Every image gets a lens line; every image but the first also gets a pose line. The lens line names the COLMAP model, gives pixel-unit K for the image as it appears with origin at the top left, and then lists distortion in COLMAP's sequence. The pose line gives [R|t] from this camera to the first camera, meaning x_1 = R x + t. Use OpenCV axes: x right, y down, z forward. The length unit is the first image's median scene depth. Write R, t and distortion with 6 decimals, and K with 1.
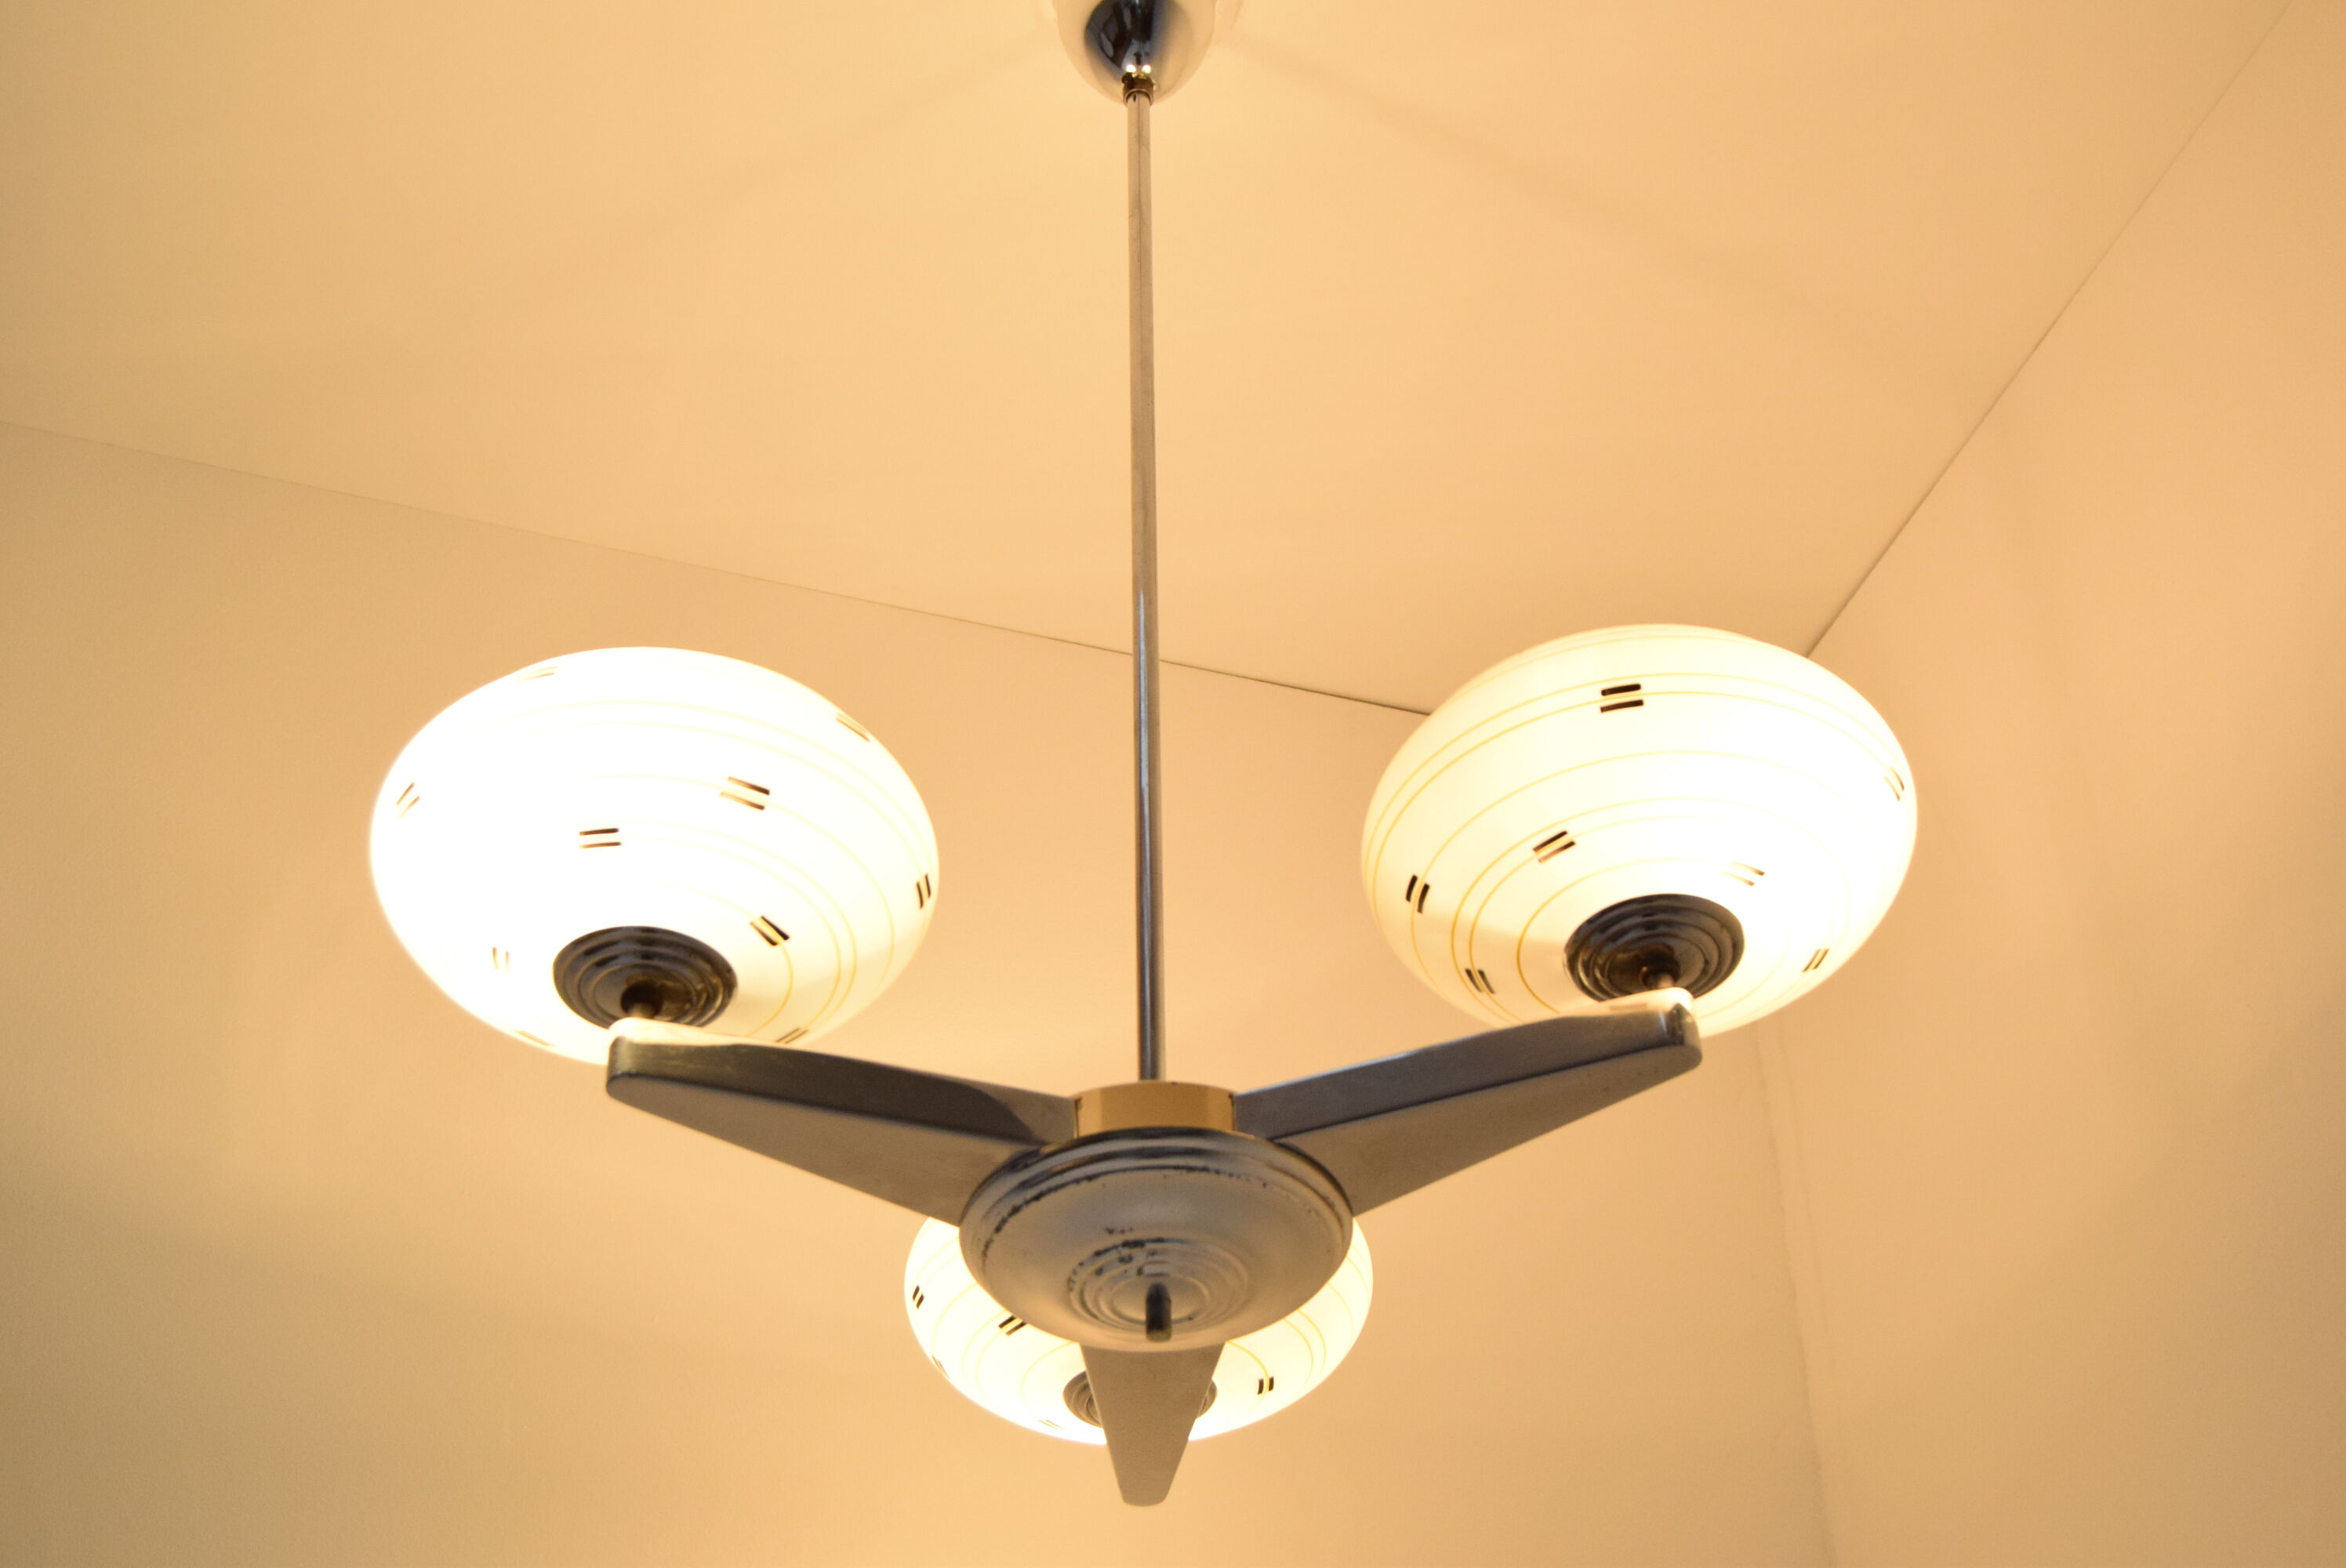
lens RADIAL K [[3275.0, 0, 1160.8], [0, 3275.0, 794.0], [0, 0, 1]] dist [0.061372, 0.000000]
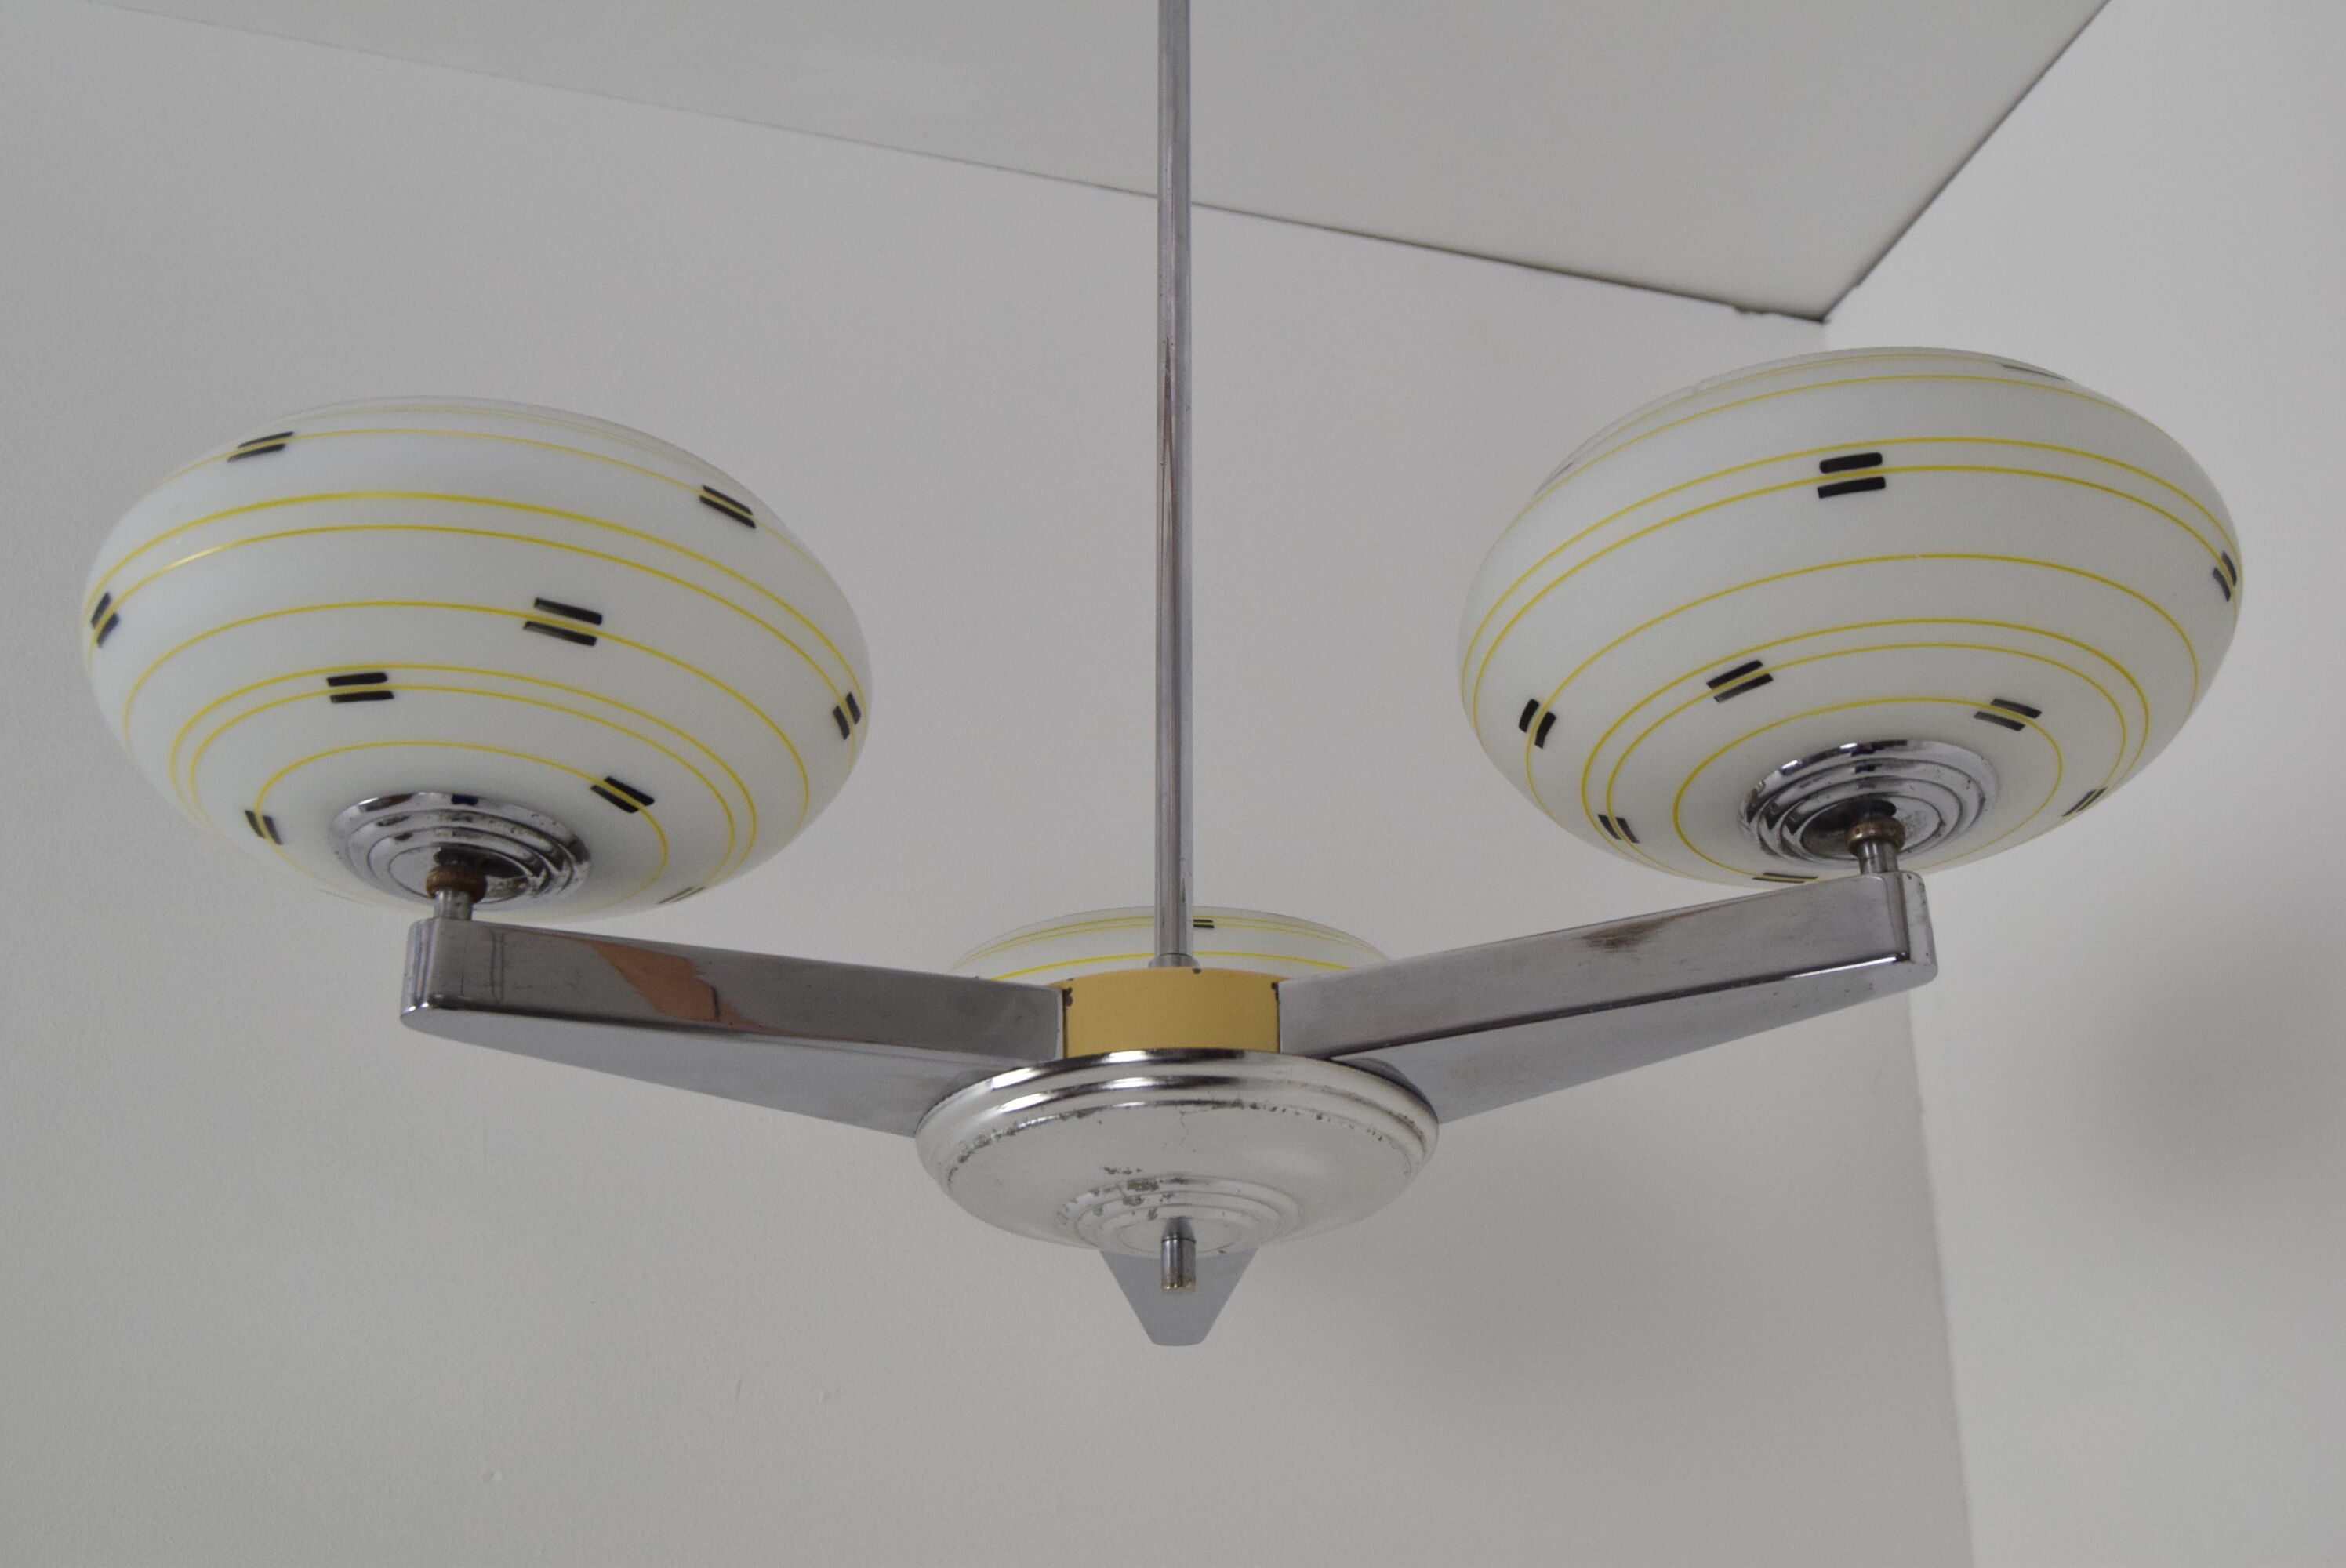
lens RADIAL K [[2684.5, 0, 1180.1], [0, 2684.5, 748.6], [0, 0, 1]] dist [-0.025190, 0.000000]
pose [[0.999771, 0.000247, -0.021411, 0.013267], [0.005438, 0.964228, 0.265020, -0.119692], [0.020710, -0.265076, 0.964005, 0.437835]]
